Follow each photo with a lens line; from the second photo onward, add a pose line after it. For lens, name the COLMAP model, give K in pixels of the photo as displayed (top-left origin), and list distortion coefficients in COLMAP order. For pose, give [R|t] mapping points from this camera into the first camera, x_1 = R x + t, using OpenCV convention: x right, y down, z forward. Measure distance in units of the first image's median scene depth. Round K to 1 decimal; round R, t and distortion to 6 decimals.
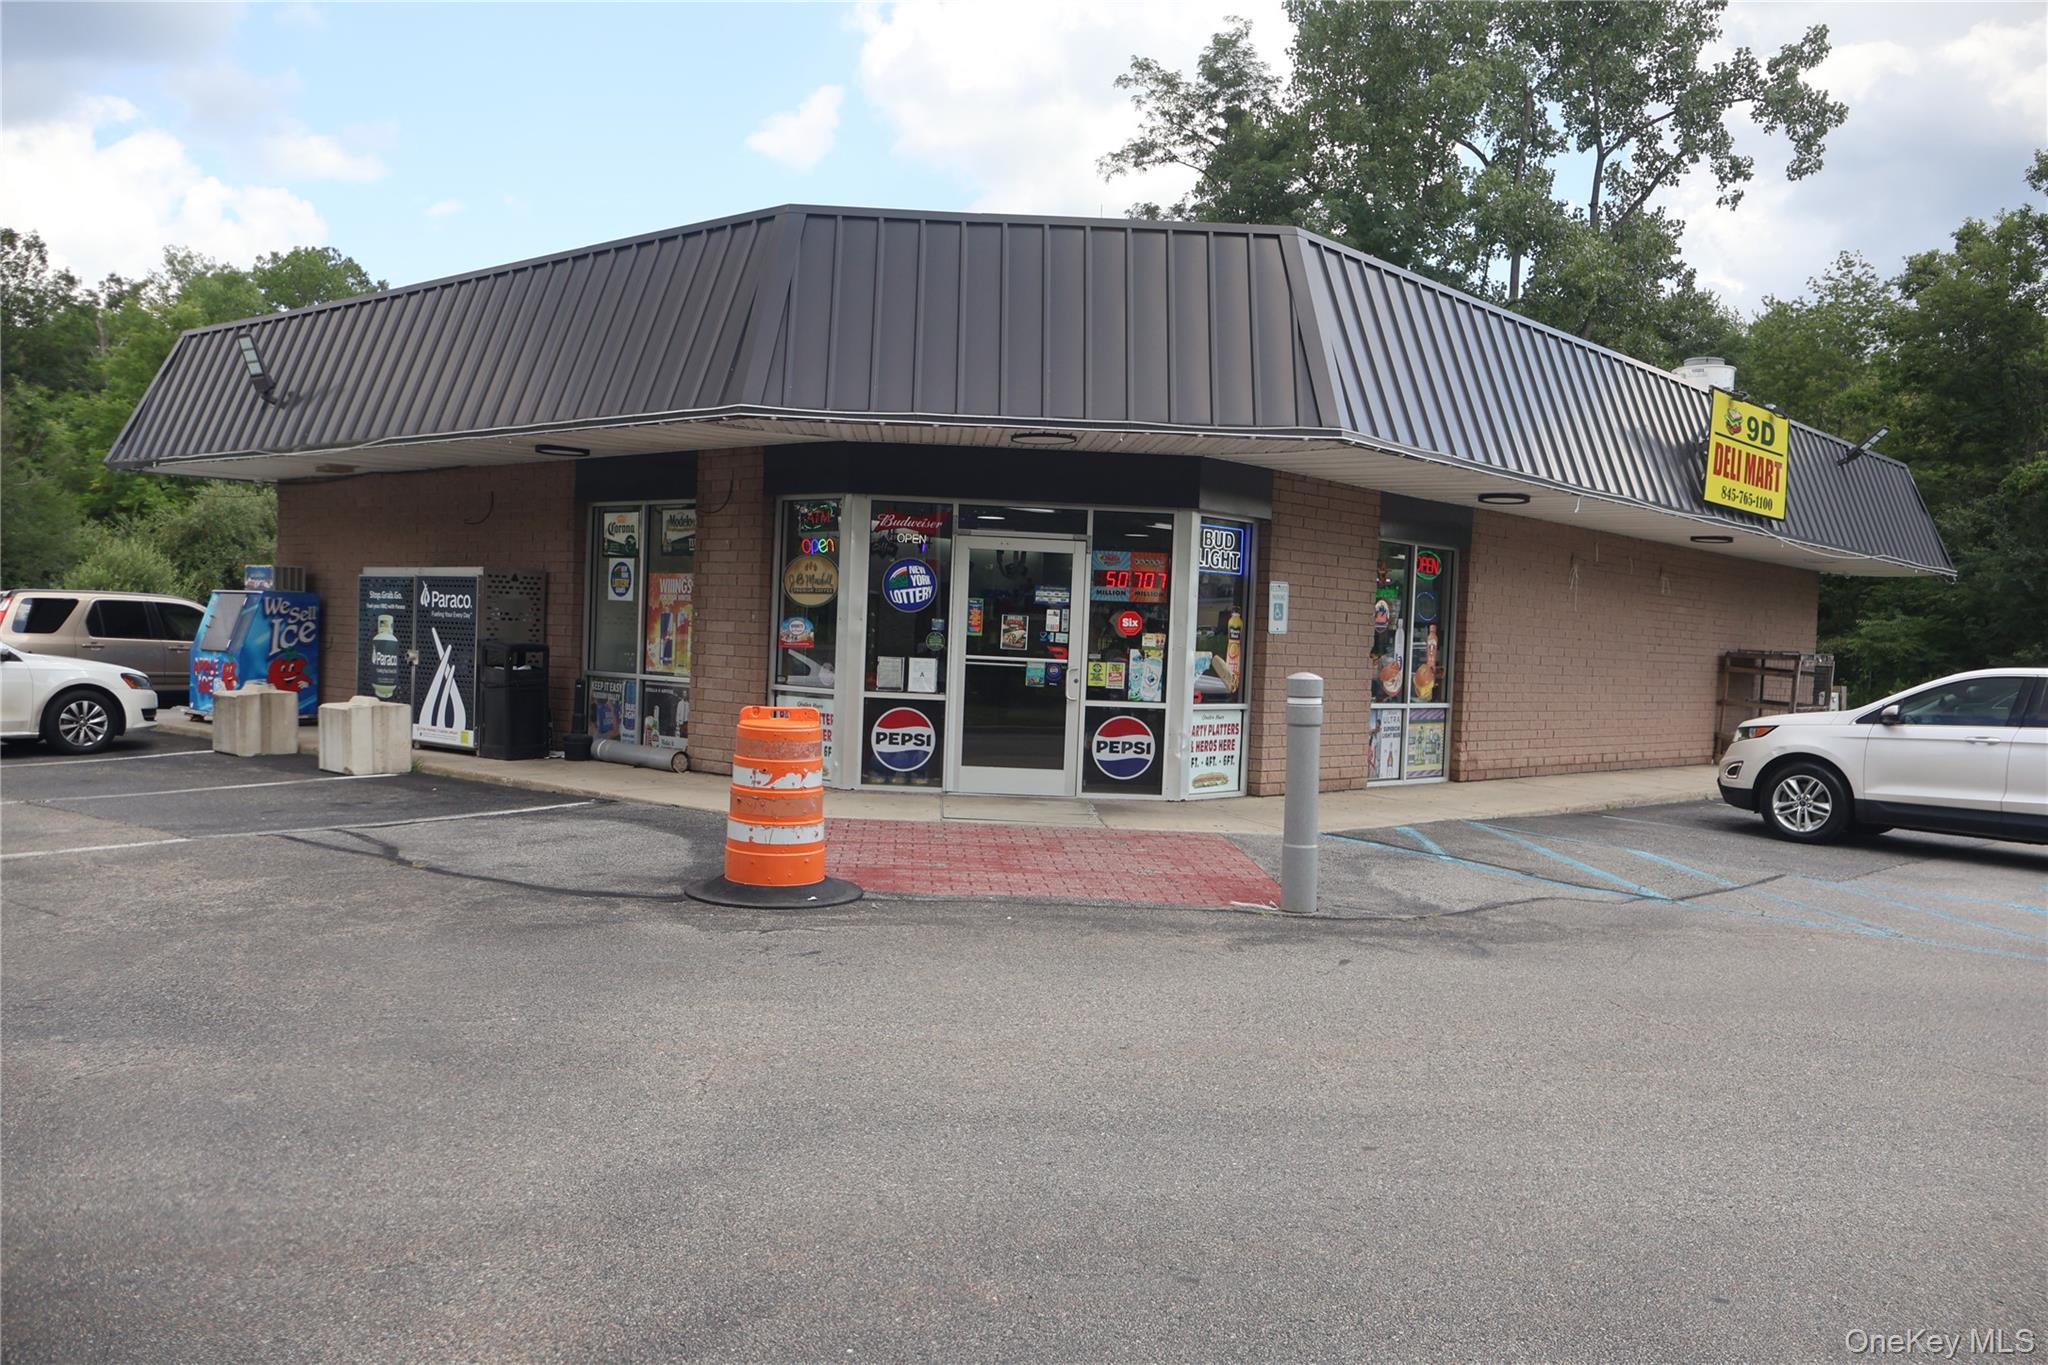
lens RADIAL K [[1732.1, 0, 1024.0], [0, 1732.1, 682.5], [0, 0, 1]] dist [-0.008800, 0.010360]
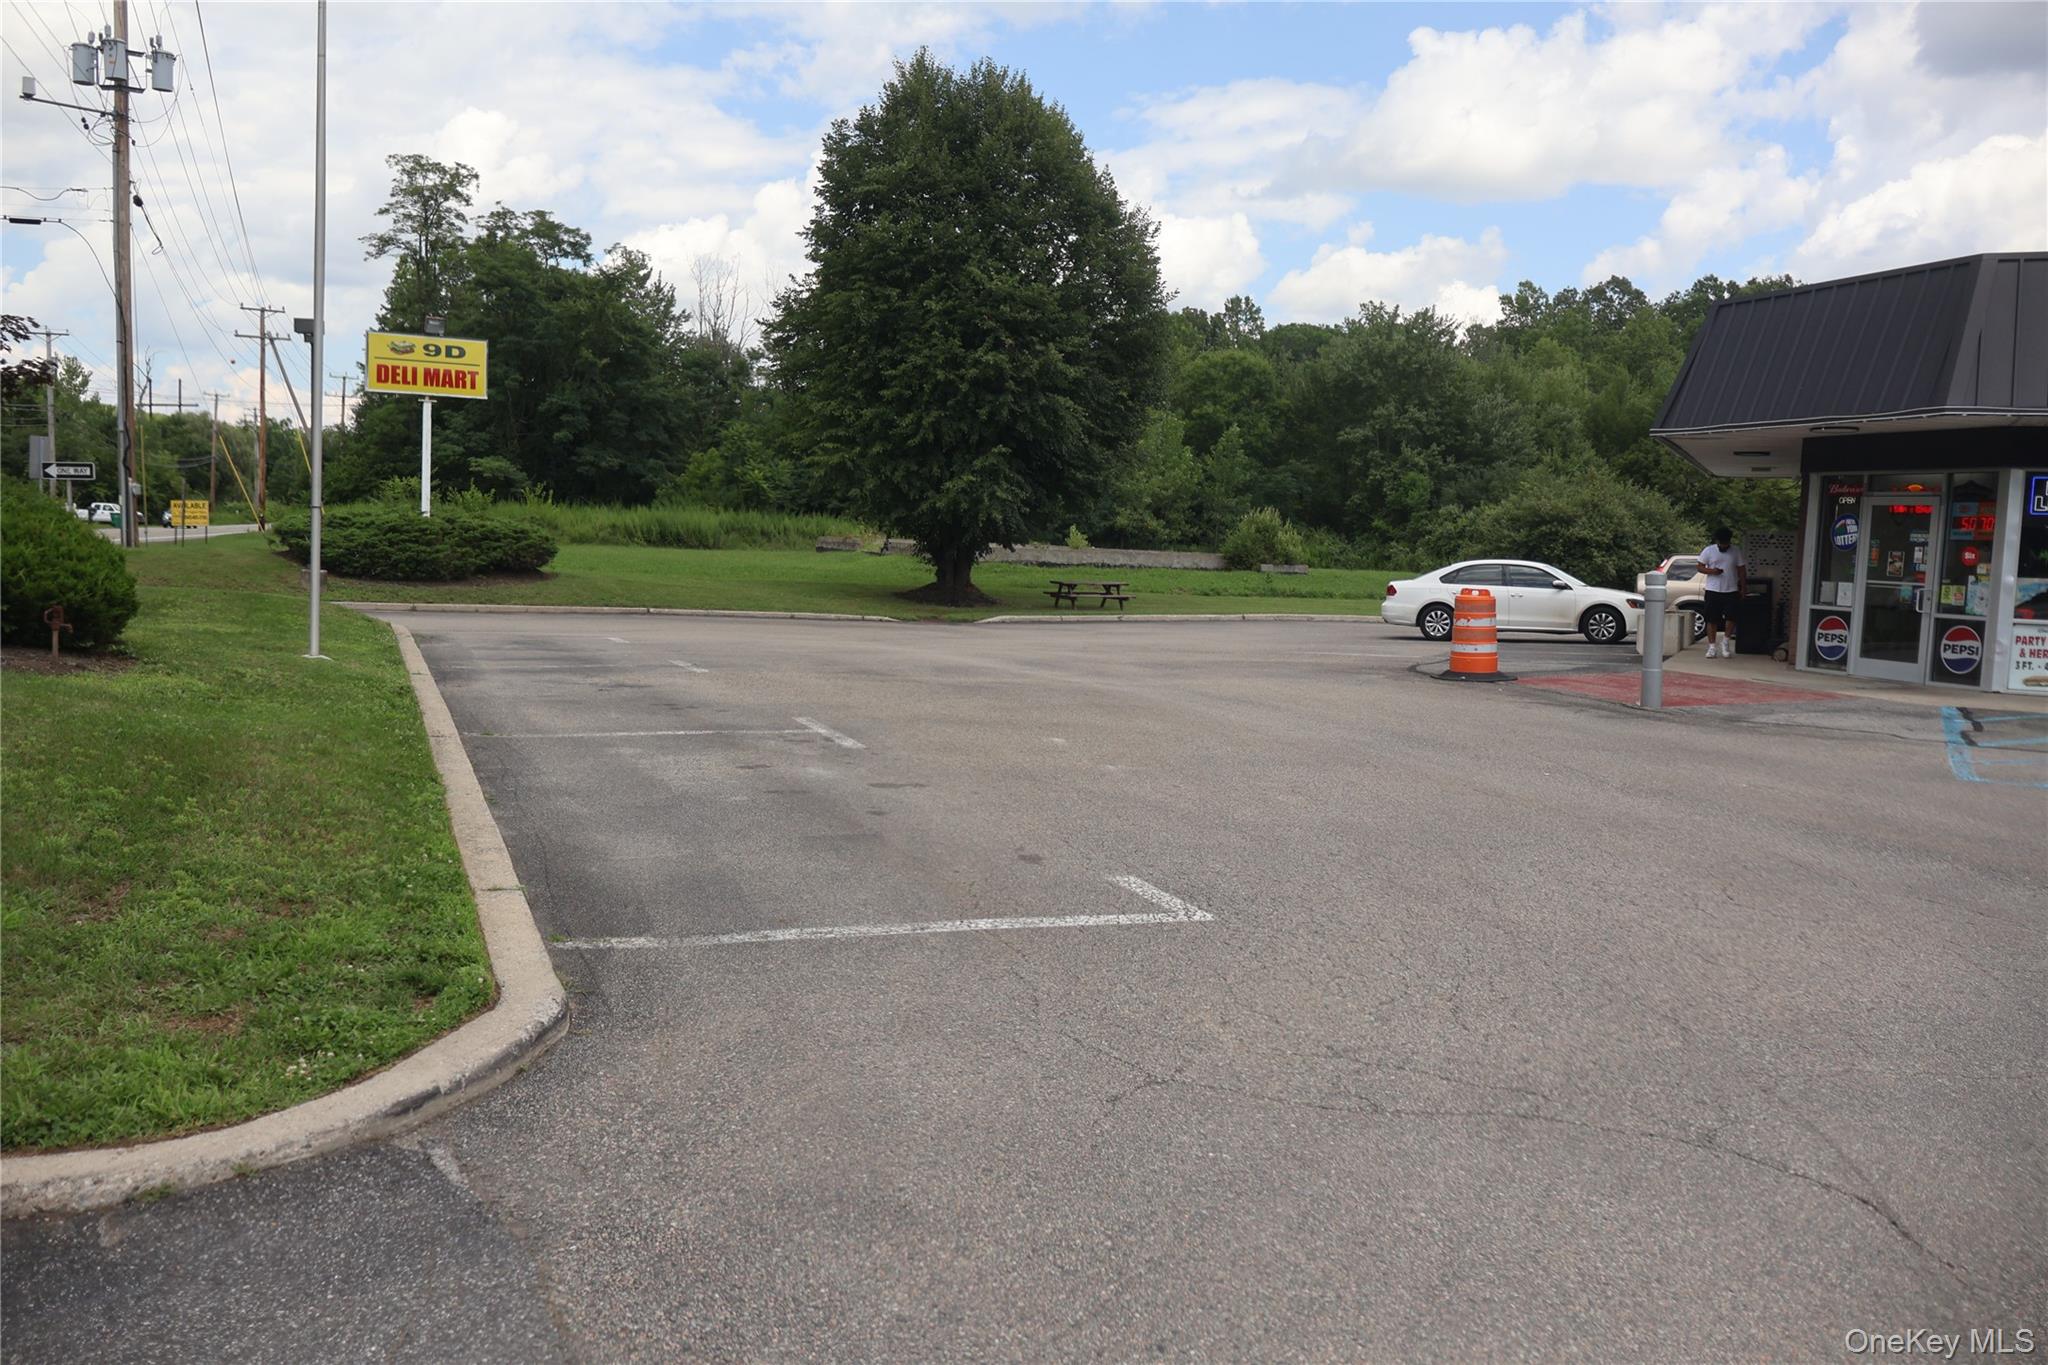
lens RADIAL K [[1681.3, 0, 1059.8], [0, 1681.3, 675.4], [0, 0, 1]] dist [0.027861, 0.005125]
pose [[0.288235, 0.051286, -0.956185, 1.103367], [-0.053416, 0.997871, 0.037420, 0.045471], [0.956069, 0.040289, 0.290361, -0.039050]]
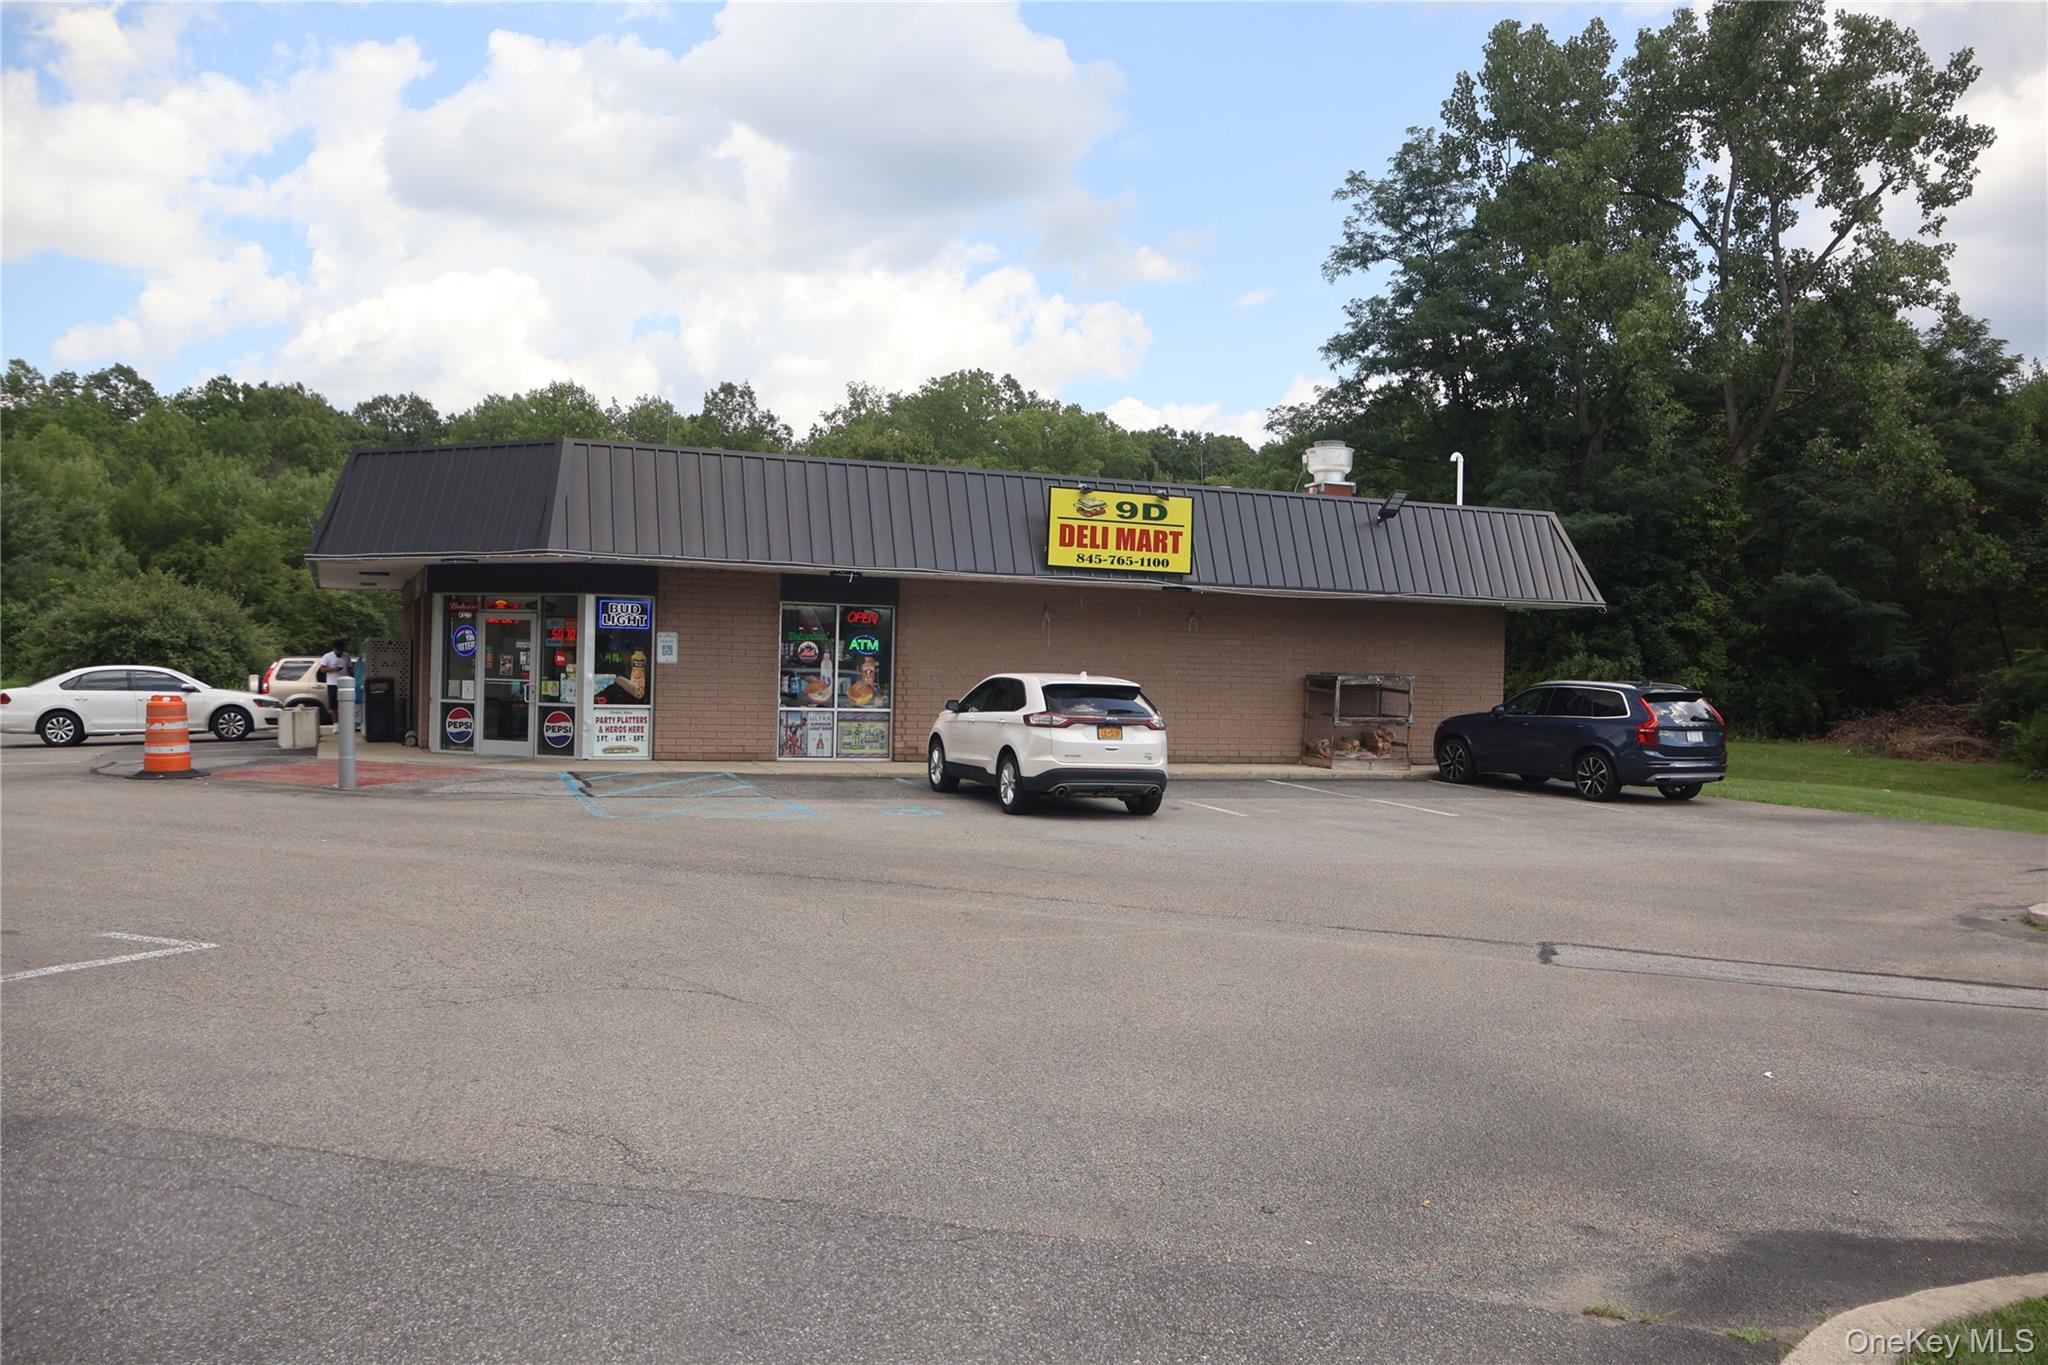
lens RADIAL K [[1732.1, 0, 1024.0], [0, 1732.1, 682.5], [0, 0, 1]] dist [-0.008800, 0.010360]
pose [[0.894877, -0.017095, -0.445986, 1.263614], [0.001322, 0.999363, -0.035653, 0.053277], [0.446311, 0.031316, 0.894330, -0.361667]]
